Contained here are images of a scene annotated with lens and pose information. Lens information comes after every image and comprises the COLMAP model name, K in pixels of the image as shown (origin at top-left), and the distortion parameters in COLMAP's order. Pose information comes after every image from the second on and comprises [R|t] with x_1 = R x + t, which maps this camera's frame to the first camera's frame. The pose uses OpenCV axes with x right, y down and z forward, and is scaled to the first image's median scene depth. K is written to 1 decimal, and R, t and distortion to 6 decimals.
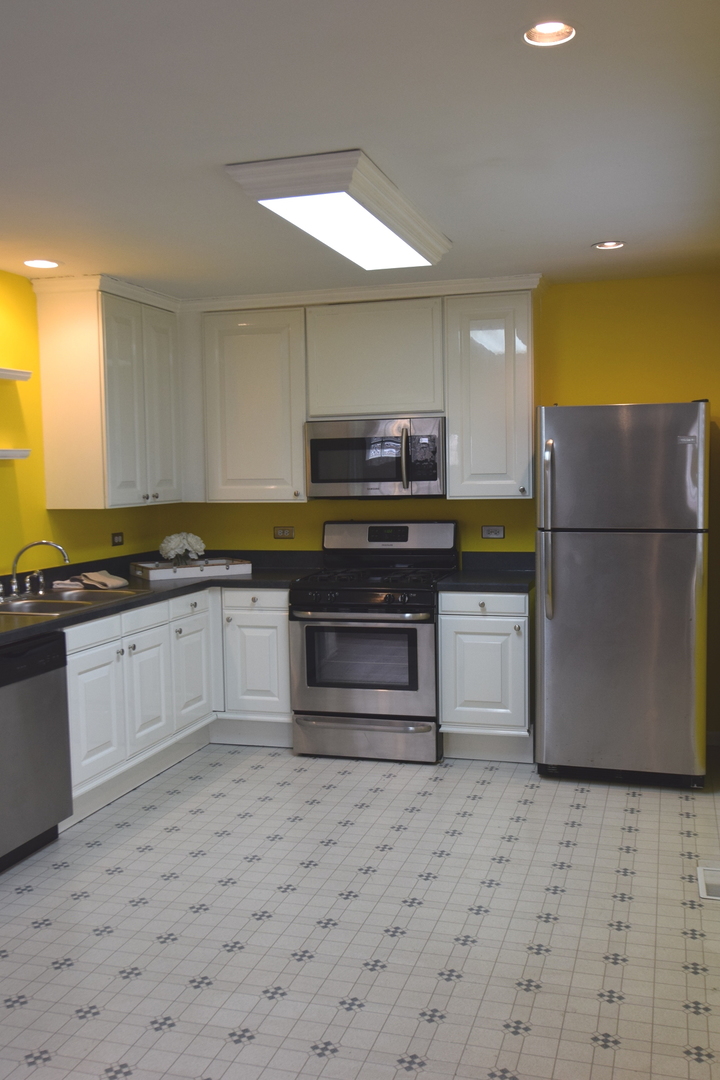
lens RADIAL K [[1026.5, 0, 372.4], [0, 1026.5, 547.5], [0, 0, 1]] dist [-0.002555, 0.000000]
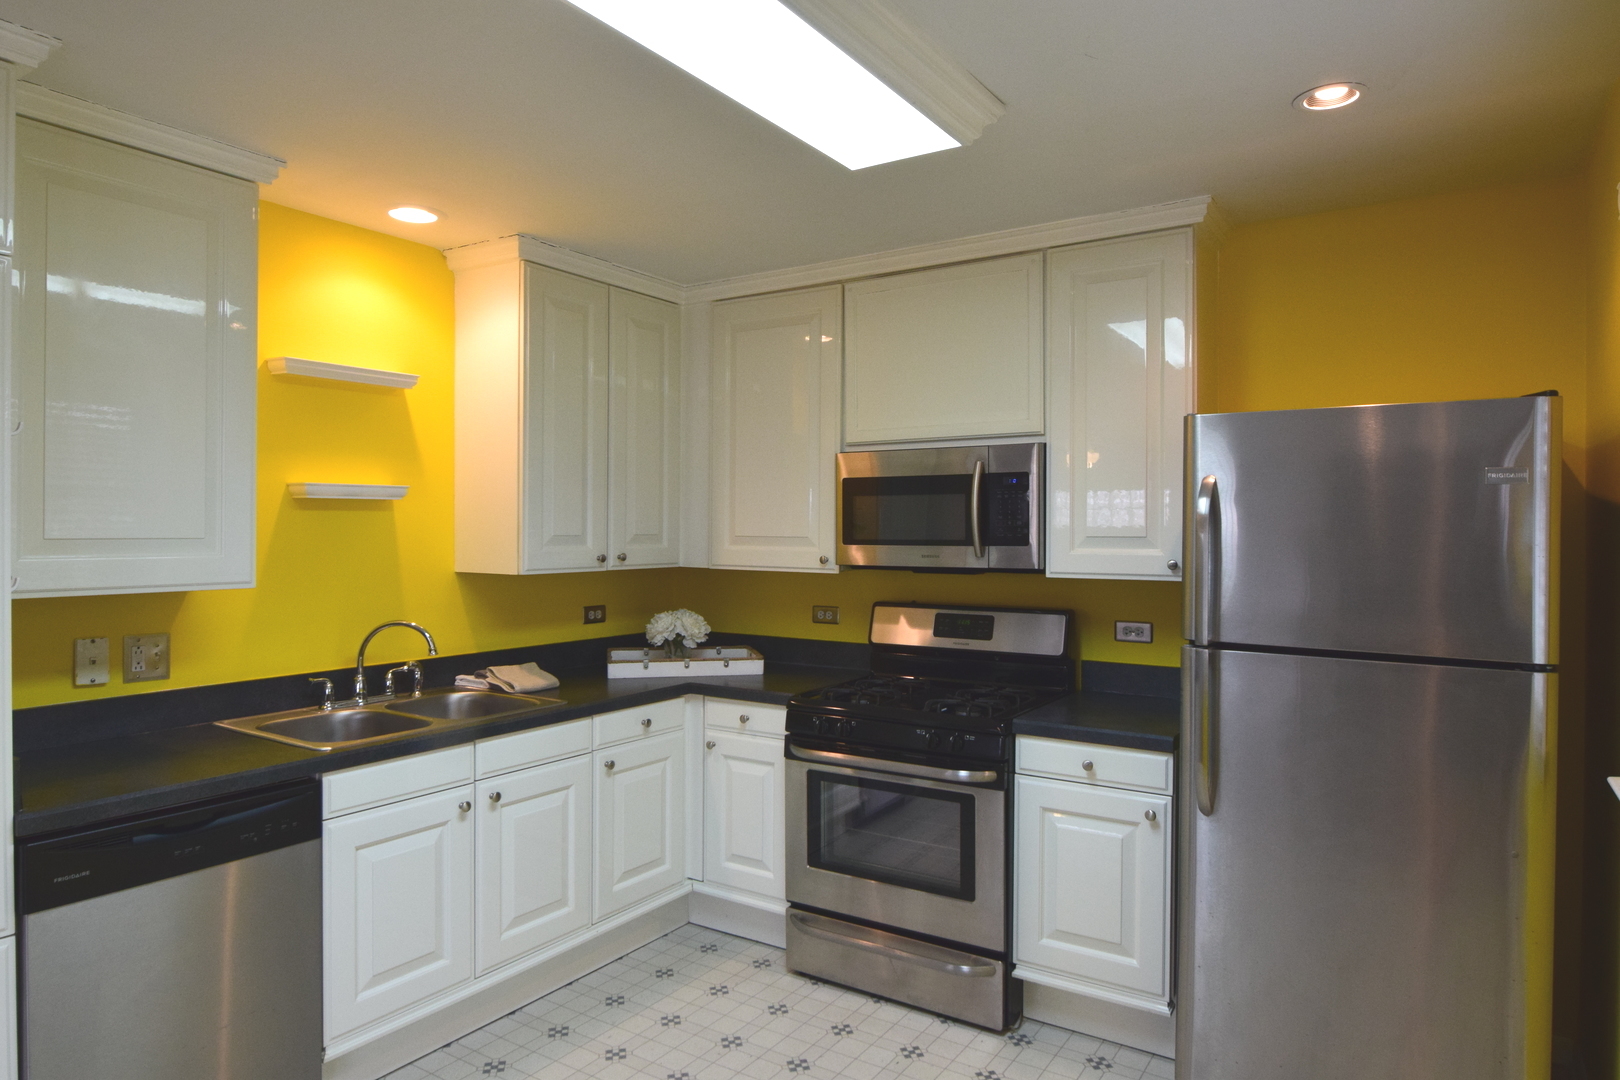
lens RADIAL K [[989.7, 0, 816.1], [0, 989.7, 528.9], [0, 0, 1]] dist [-0.013084, -0.005533]
pose [[0.958195, 0.021341, -0.285318, 0.113078], [-0.042473, 0.996775, -0.068081, -0.030812], [0.282945, 0.077354, 0.956012, 0.414355]]
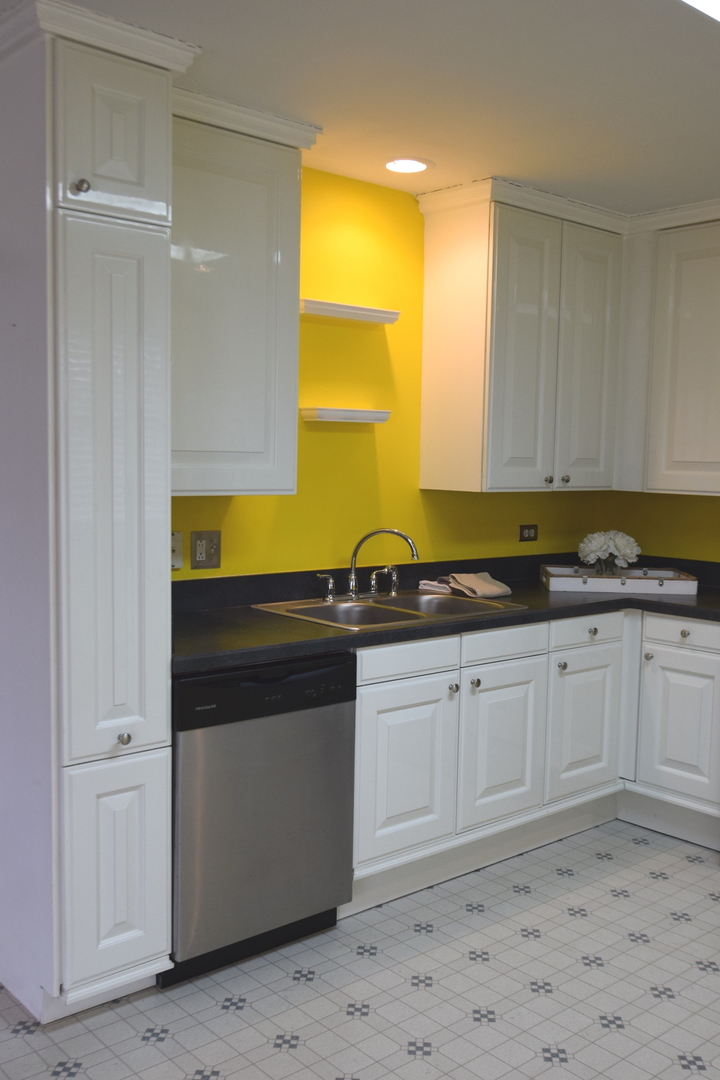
lens RADIAL K [[1026.5, 0, 367.8], [0, 1026.5, 548.1], [0, 0, 1]] dist [-0.002555, 0.000000]
pose [[0.843552, 0.081156, -0.530880, 0.072433], [-0.075369, 0.996623, 0.032595, -0.014413], [0.531732, 0.012517, 0.846820, 0.305949]]
